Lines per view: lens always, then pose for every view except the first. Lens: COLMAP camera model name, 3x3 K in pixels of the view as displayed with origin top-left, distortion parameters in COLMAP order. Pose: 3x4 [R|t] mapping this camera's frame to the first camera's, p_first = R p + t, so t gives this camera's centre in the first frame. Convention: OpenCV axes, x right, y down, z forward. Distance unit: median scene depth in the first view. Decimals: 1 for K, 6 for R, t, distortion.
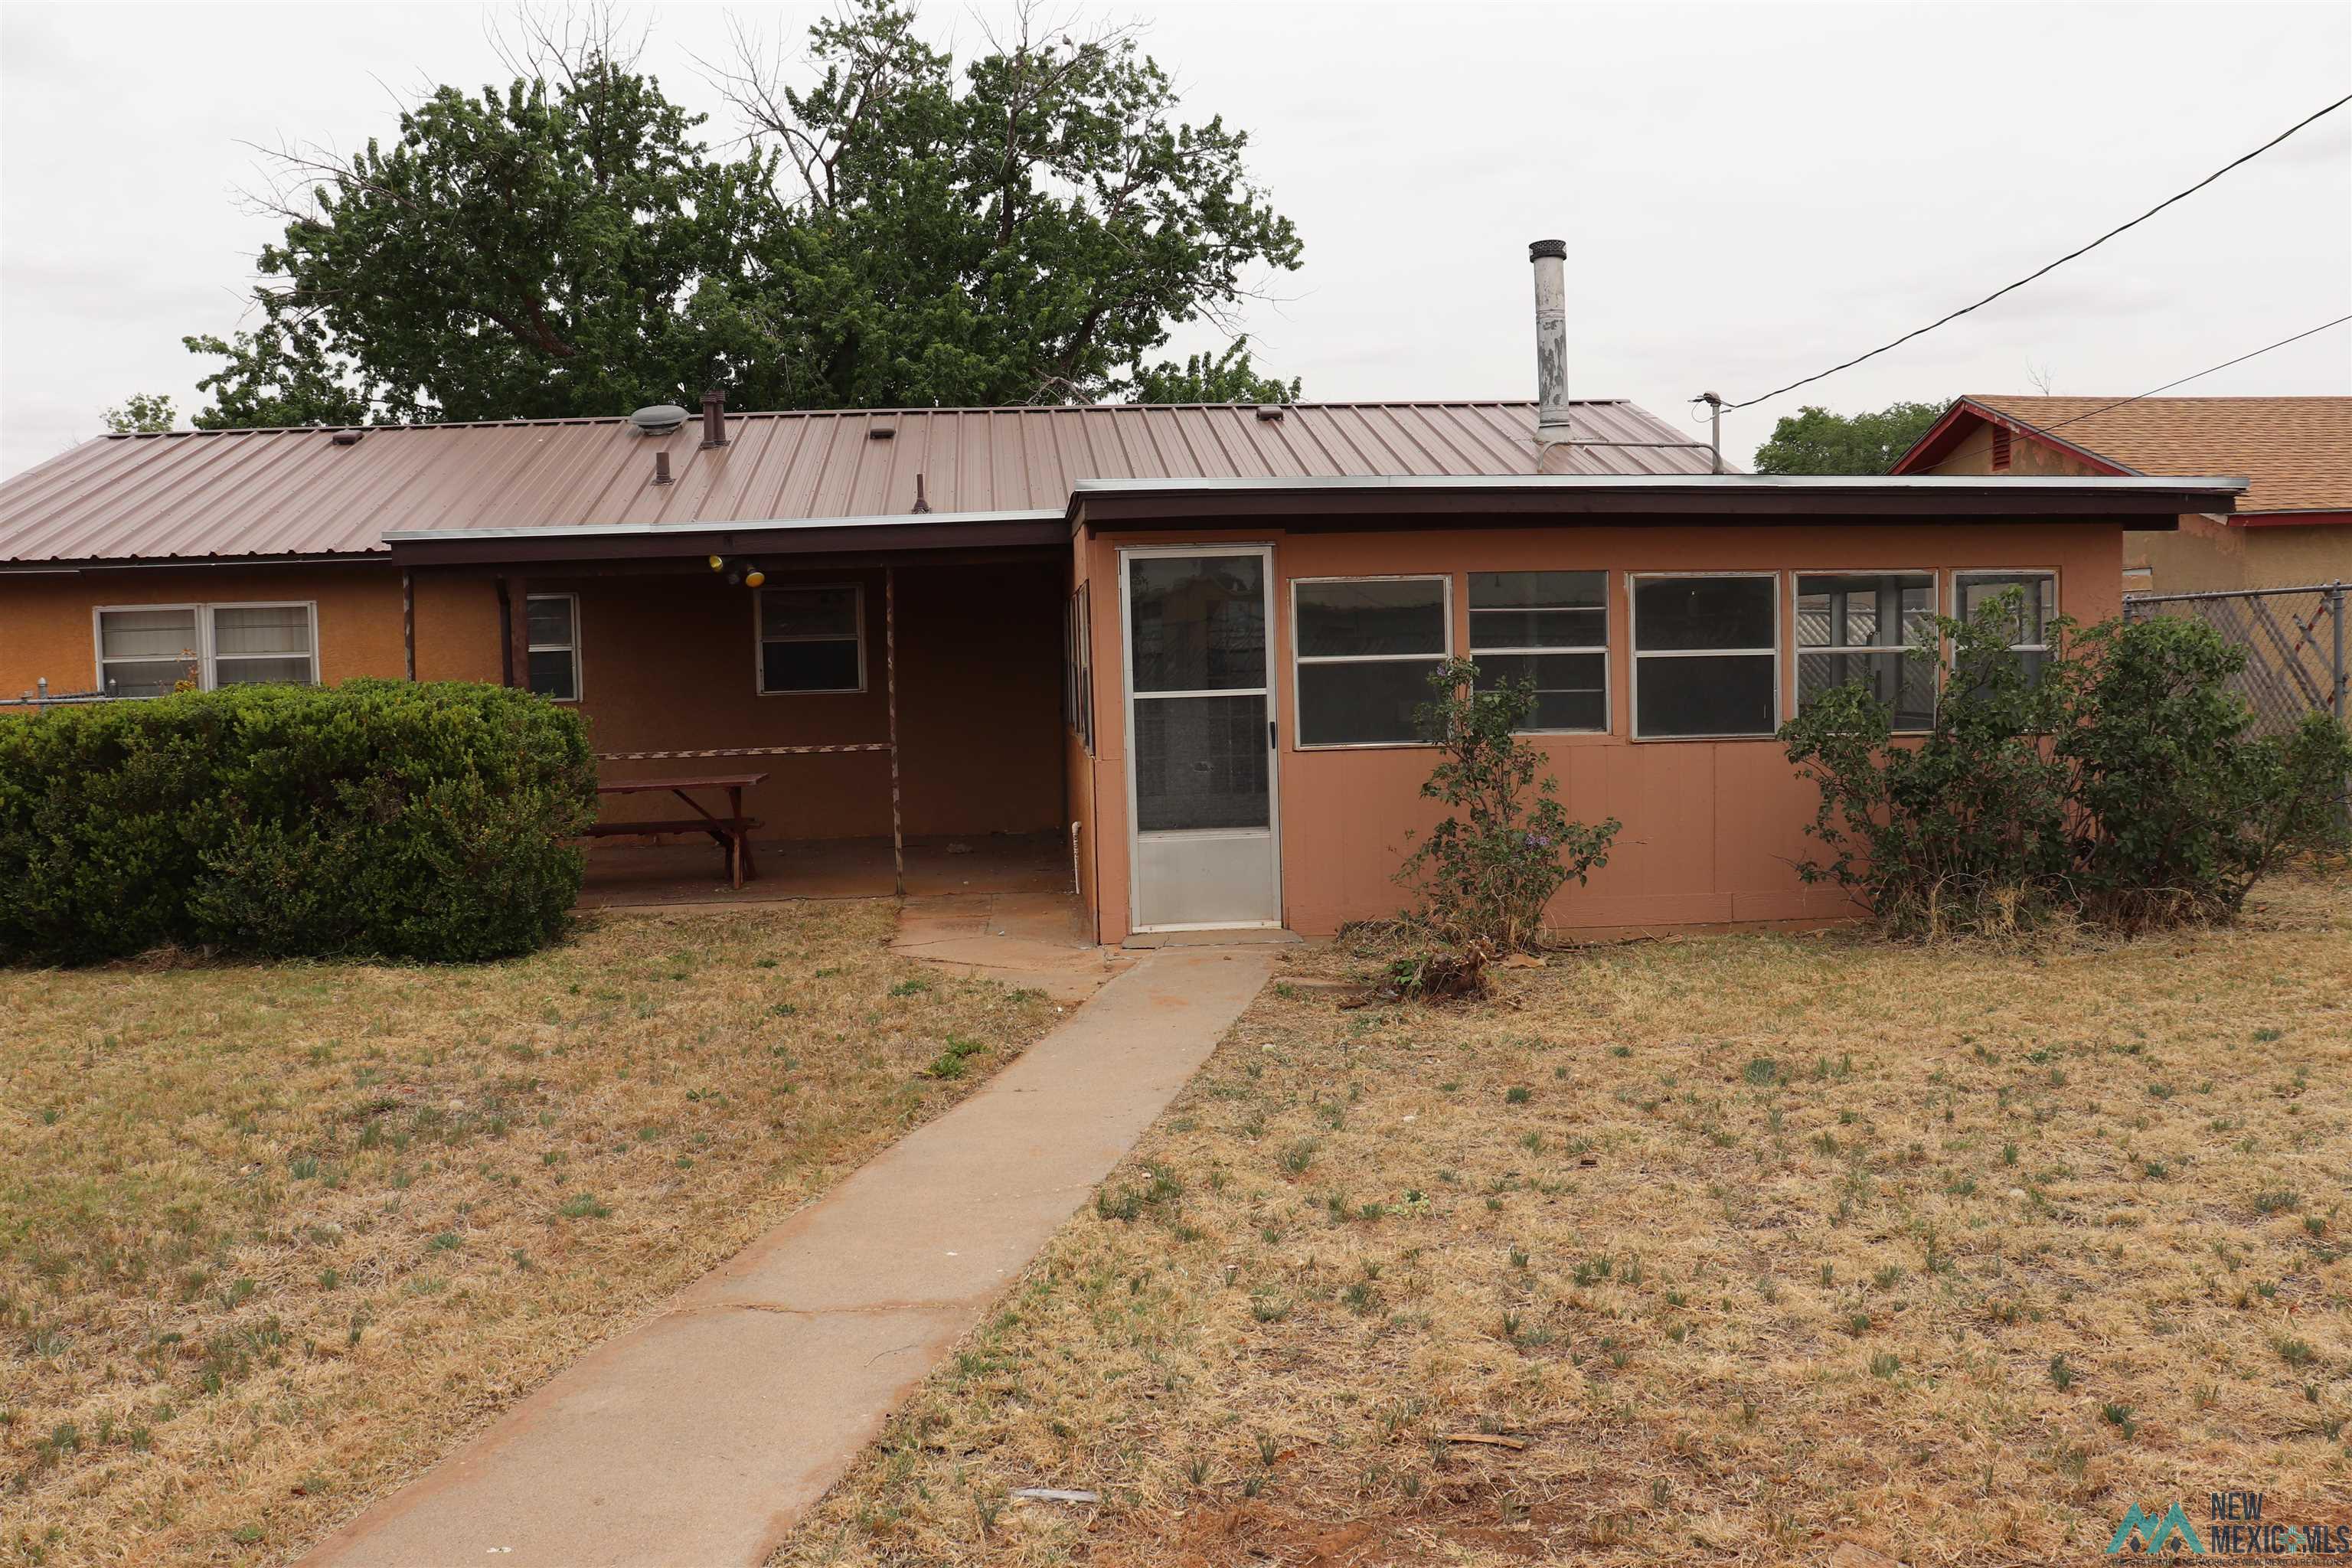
lens RADIAL K [[1931.2, 0, 1169.0], [0, 1931.2, 793.3], [0, 0, 1]] dist [-0.175006, 0.173887]
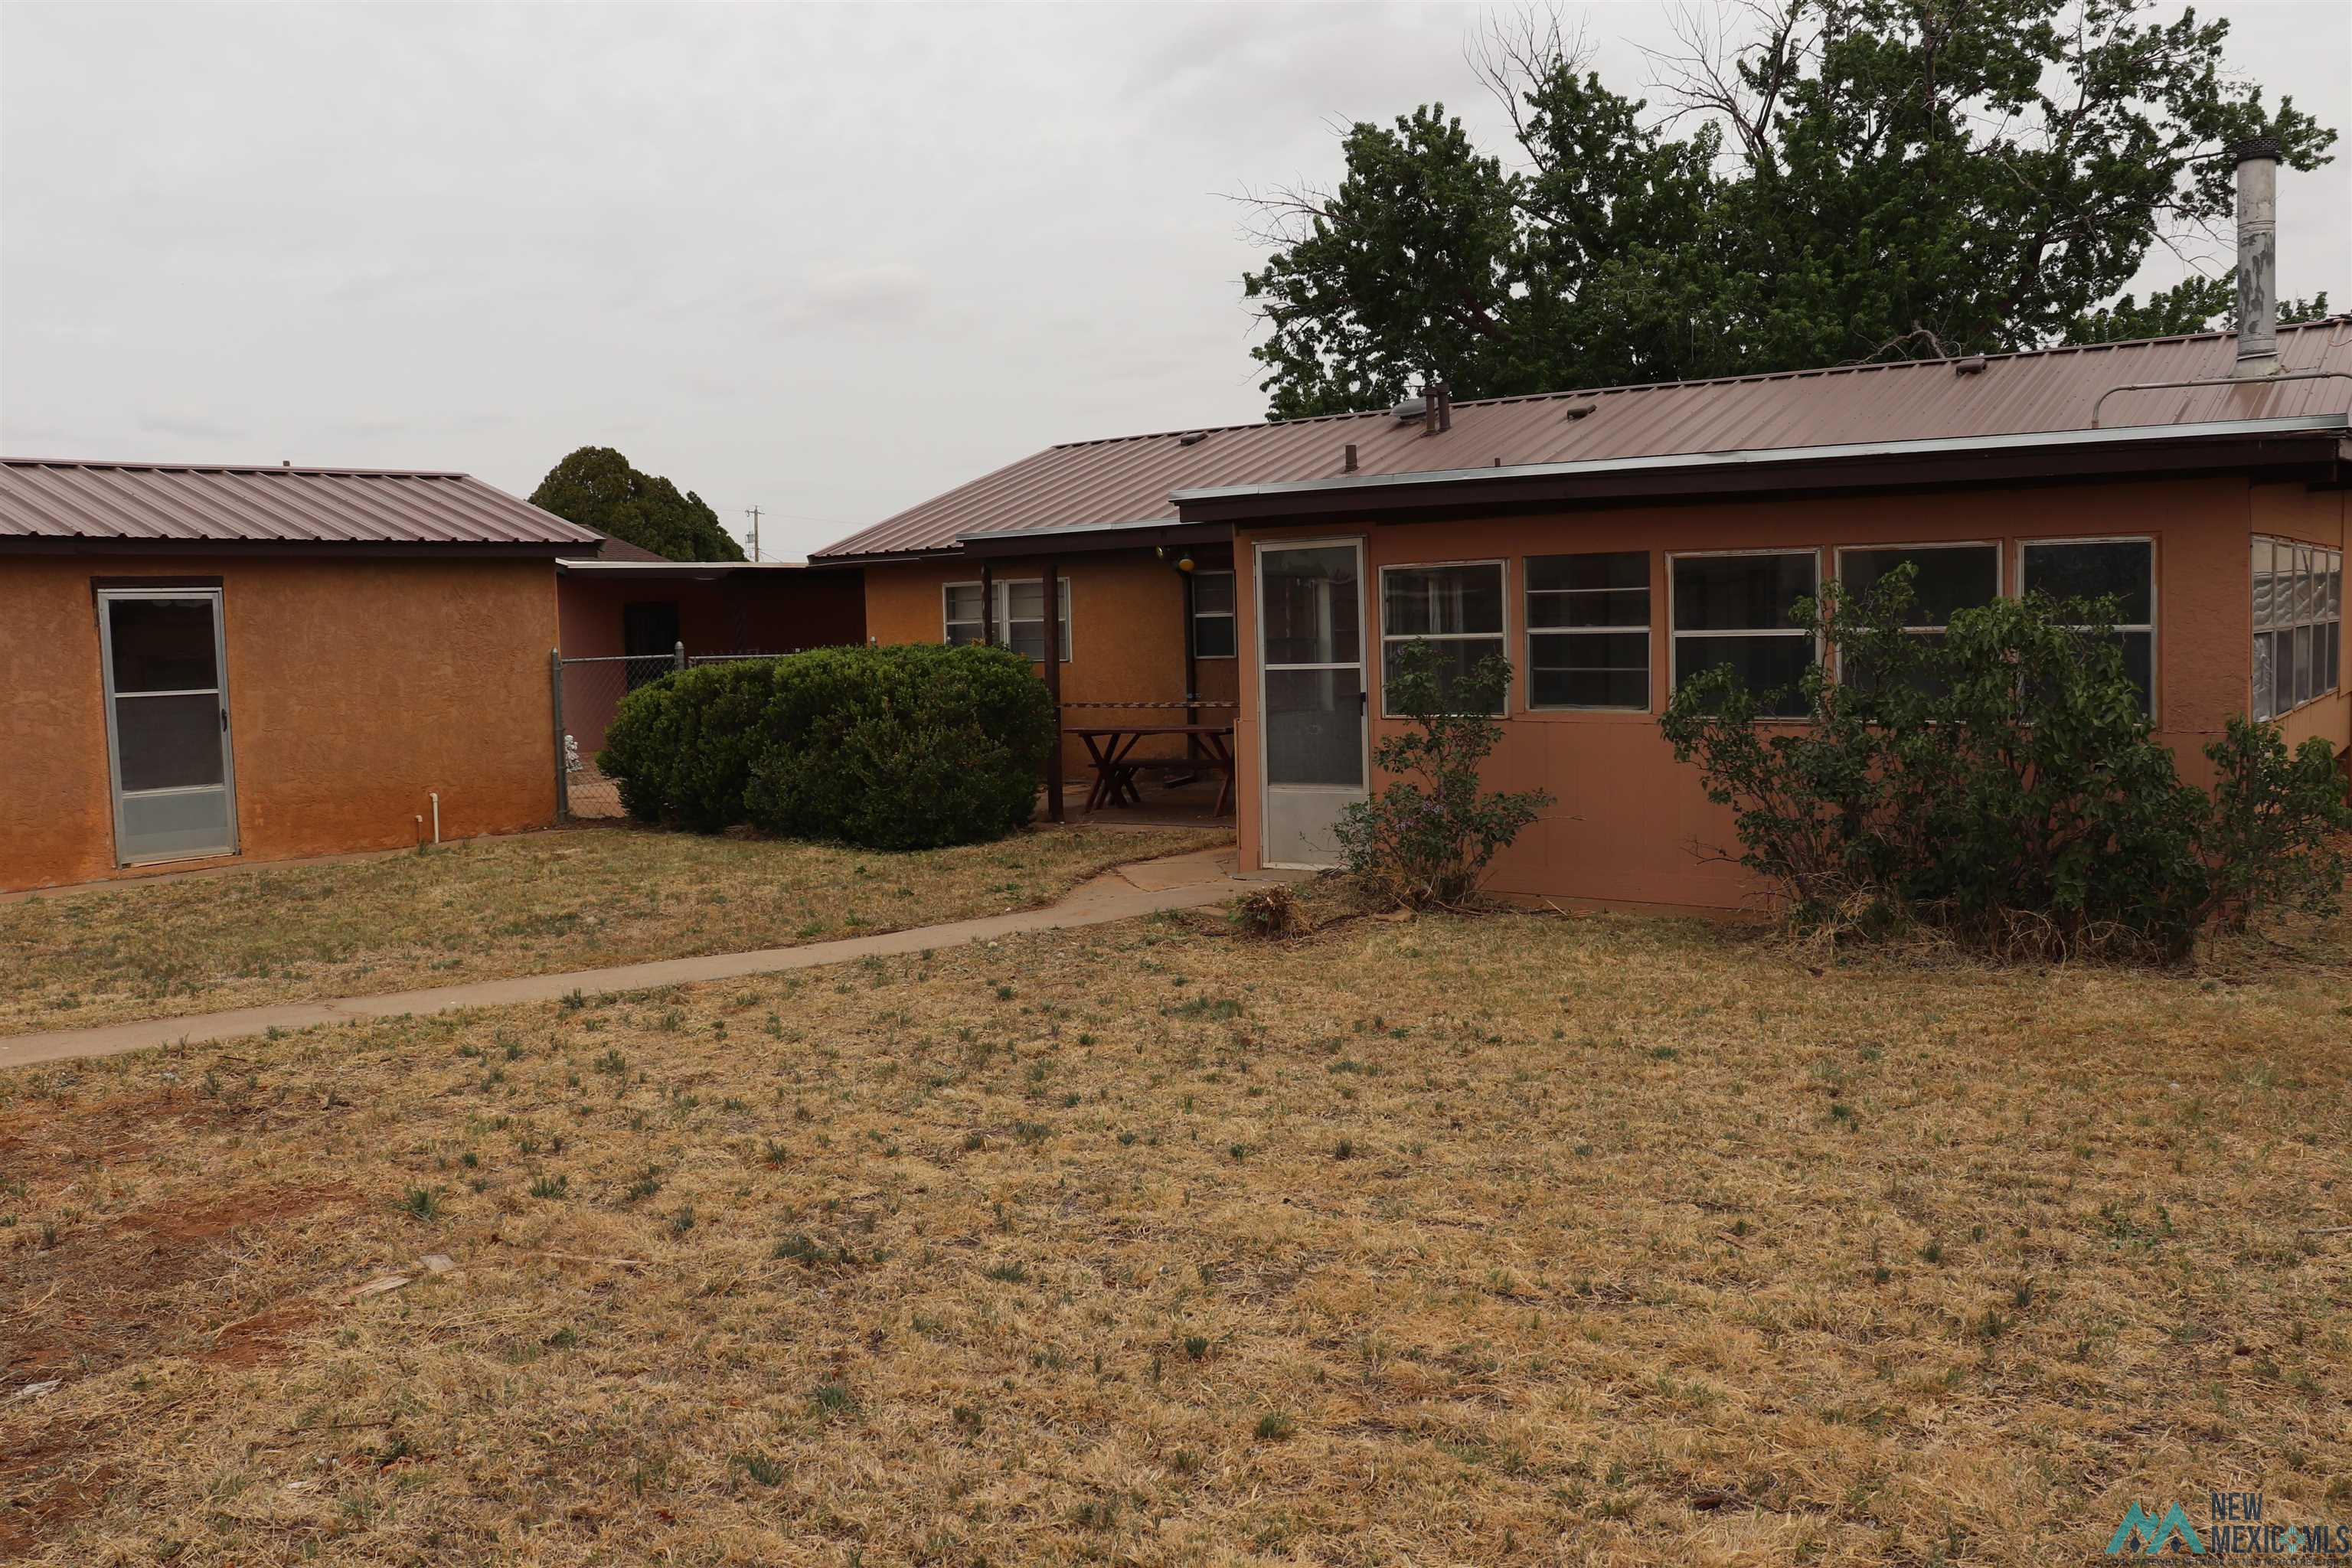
lens RADIAL K [[1931.2, 0, 1169.0], [0, 1931.2, 793.3], [0, 0, 1]] dist [-0.175006, 0.173887]
pose [[0.746755, 0.058908, -0.662485, 0.627517], [-0.038907, 0.998233, 0.044906, -0.021033], [0.663960, -0.007758, 0.747728, 0.064996]]
